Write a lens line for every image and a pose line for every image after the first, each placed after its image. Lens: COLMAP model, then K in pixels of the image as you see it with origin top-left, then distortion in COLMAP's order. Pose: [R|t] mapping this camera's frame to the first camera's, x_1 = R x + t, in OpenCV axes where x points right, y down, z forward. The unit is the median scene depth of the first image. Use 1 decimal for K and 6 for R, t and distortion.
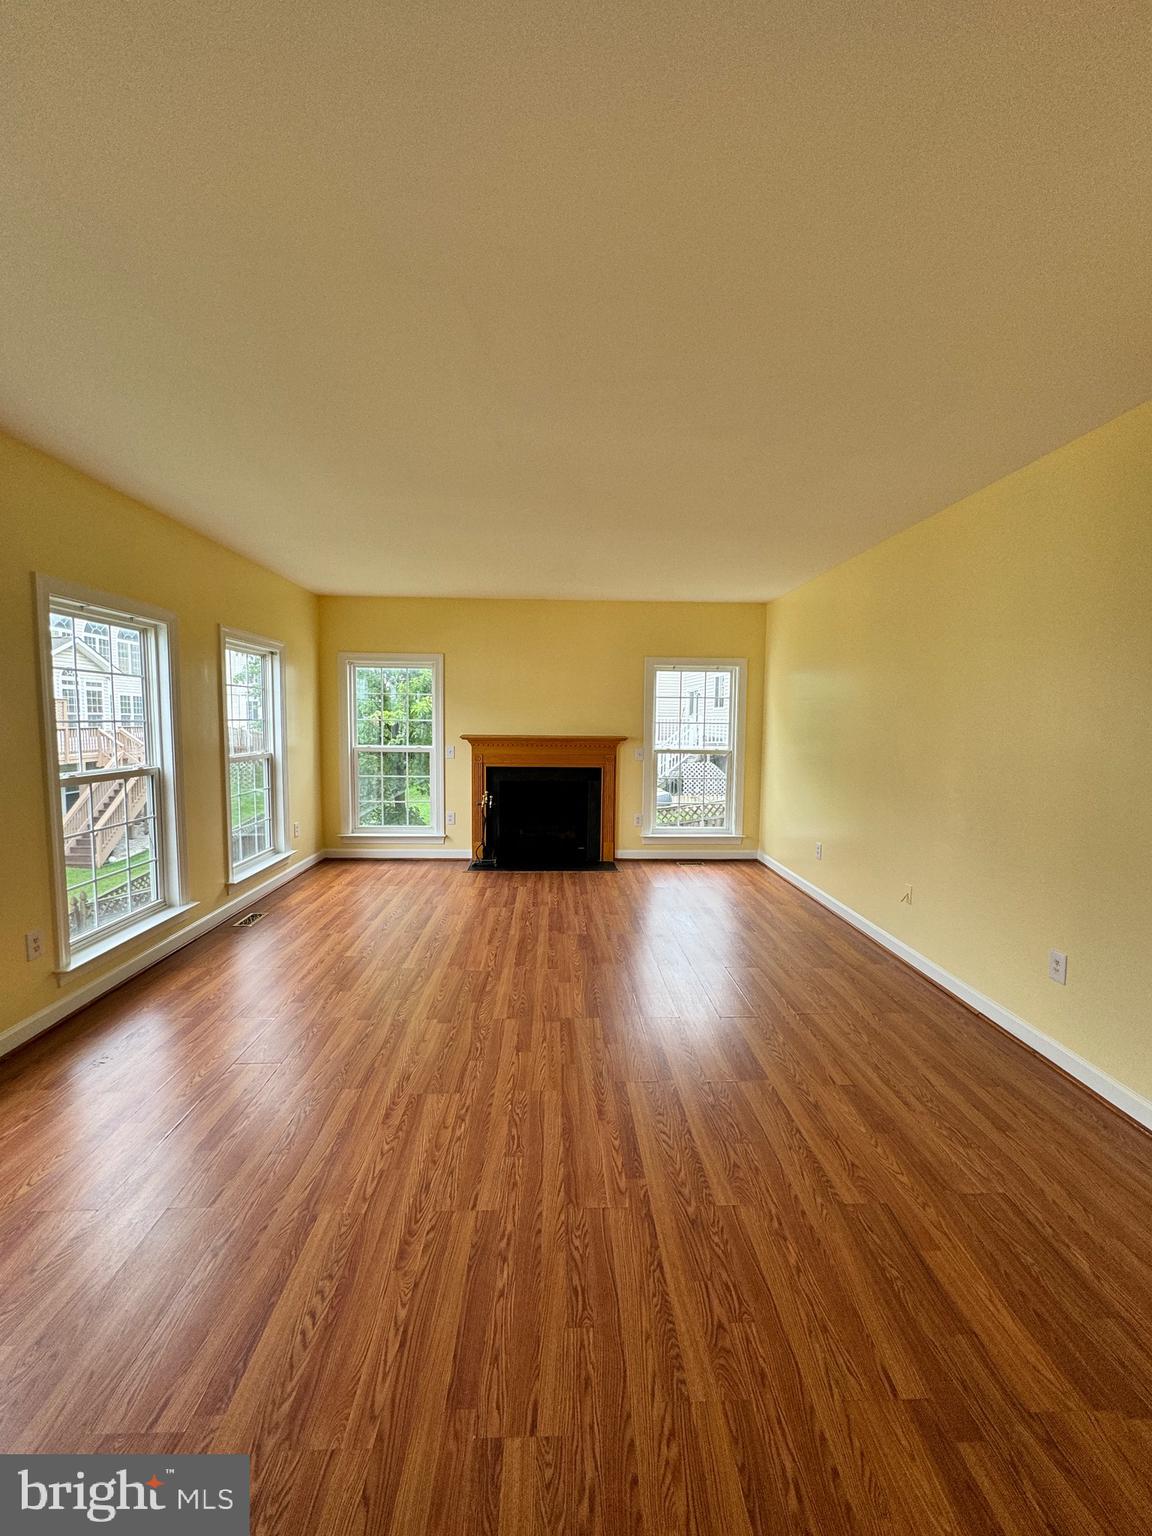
lens RADIAL K [[612.5, 0, 572.0], [0, 612.5, 771.2], [0, 0, 1]] dist [-0.000148, 0.000429]
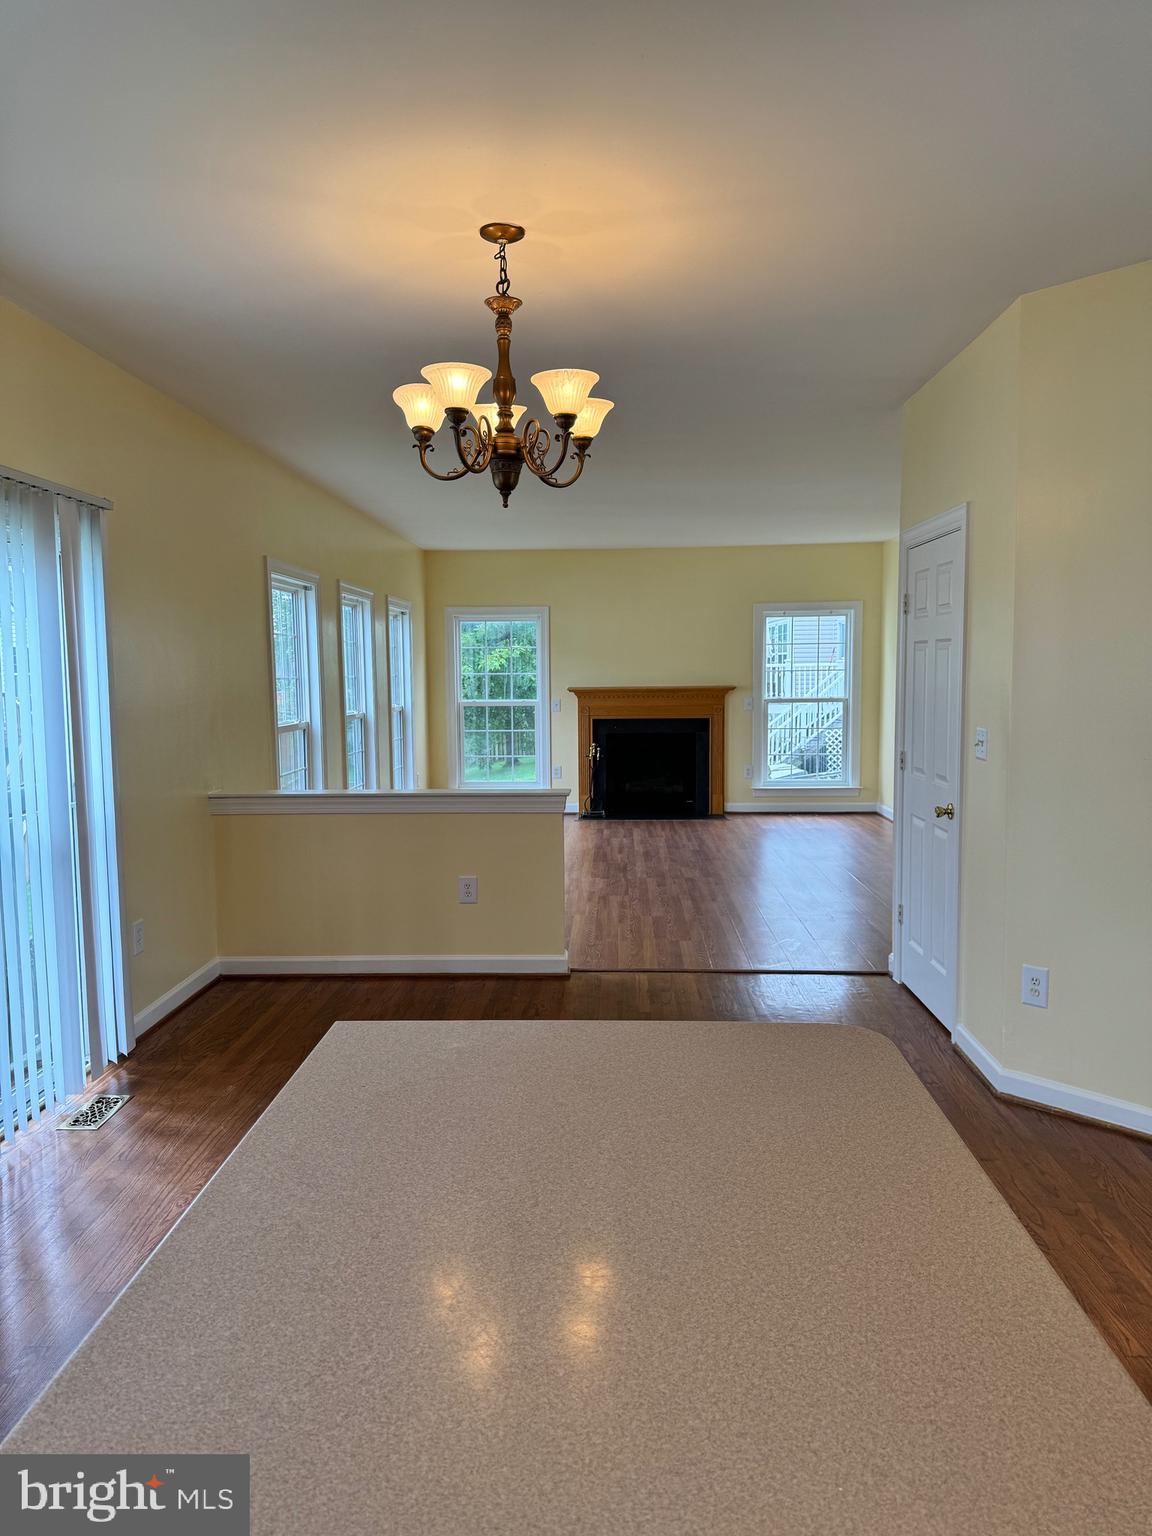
lens RADIAL K [[1048.4, 0, 573.1], [0, 1048.4, 771.5], [0, 0, 1]] dist [0.082893, 0.000431]
pose [[0.996881, -0.013697, -0.077723, -0.041332], [0.014665, 0.999822, 0.011897, 0.058651], [0.077546, -0.013000, 0.996904, -0.716326]]
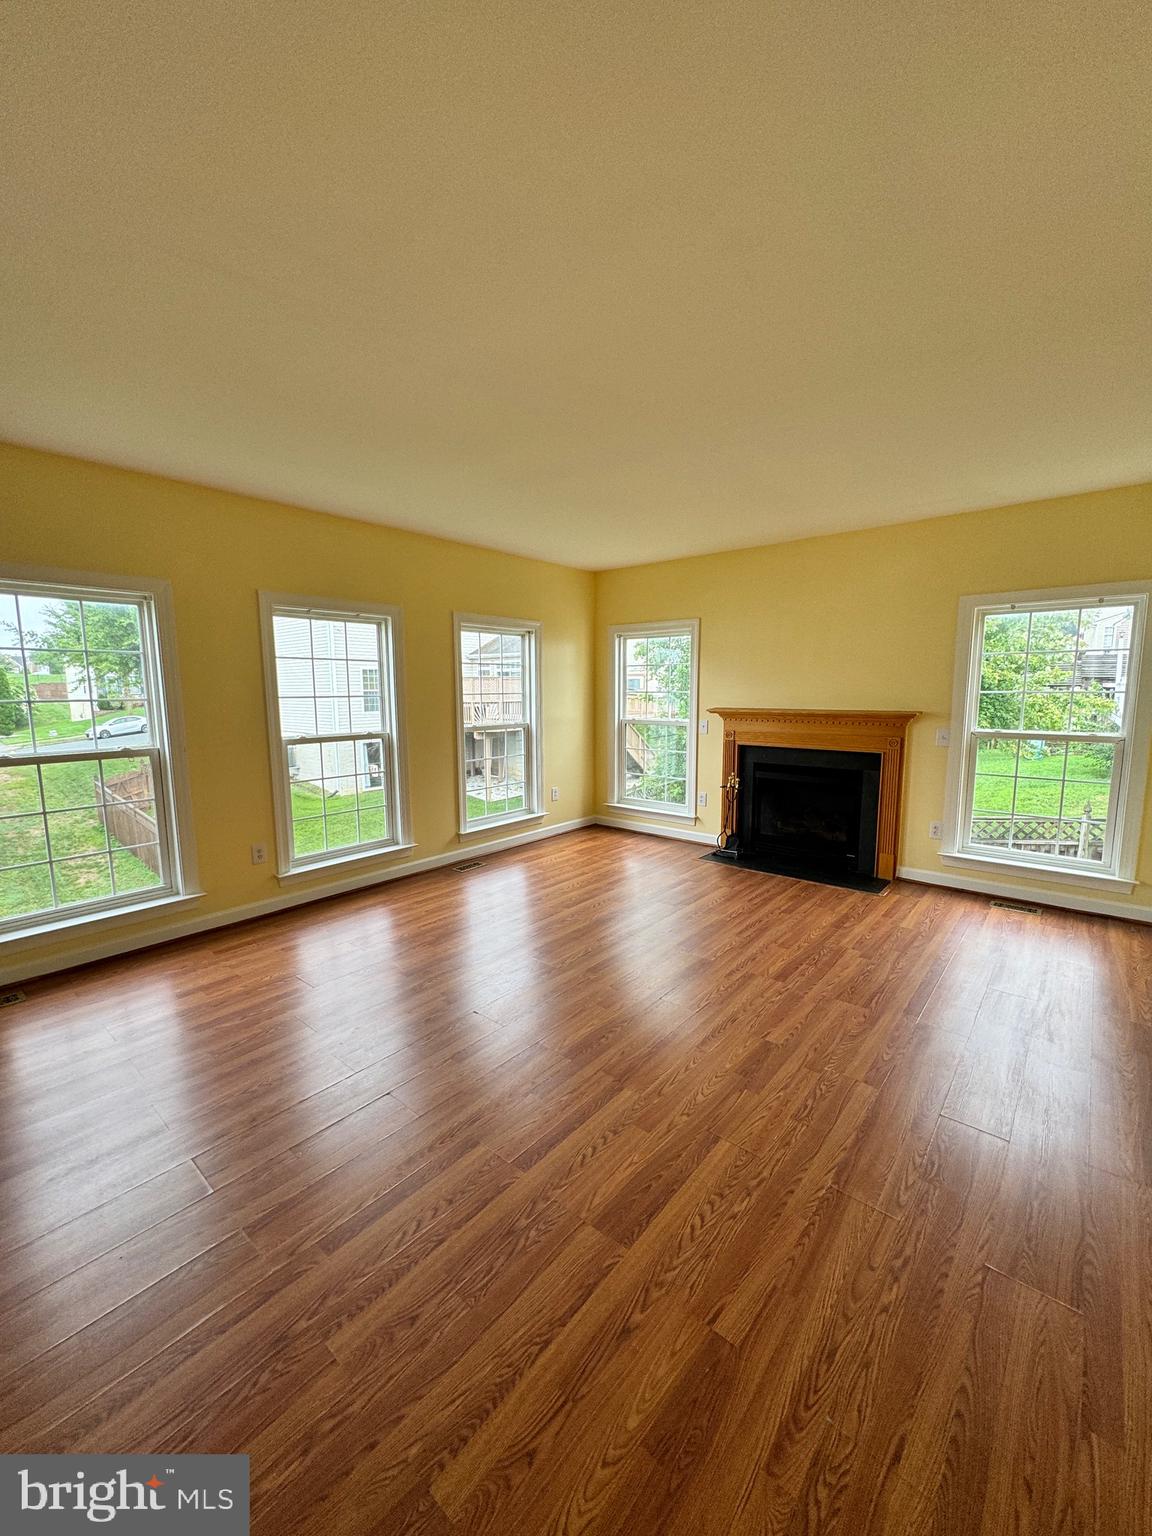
lens RADIAL K [[612.5, 0, 585.8], [0, 612.5, 770.5], [0, 0, 1]] dist [-0.000148, 0.000429]
pose [[0.735778, 0.076928, -0.672840, 0.296563], [-0.044370, 0.996869, 0.065455, -0.018632], [0.675768, -0.018307, 0.736887, 0.215960]]
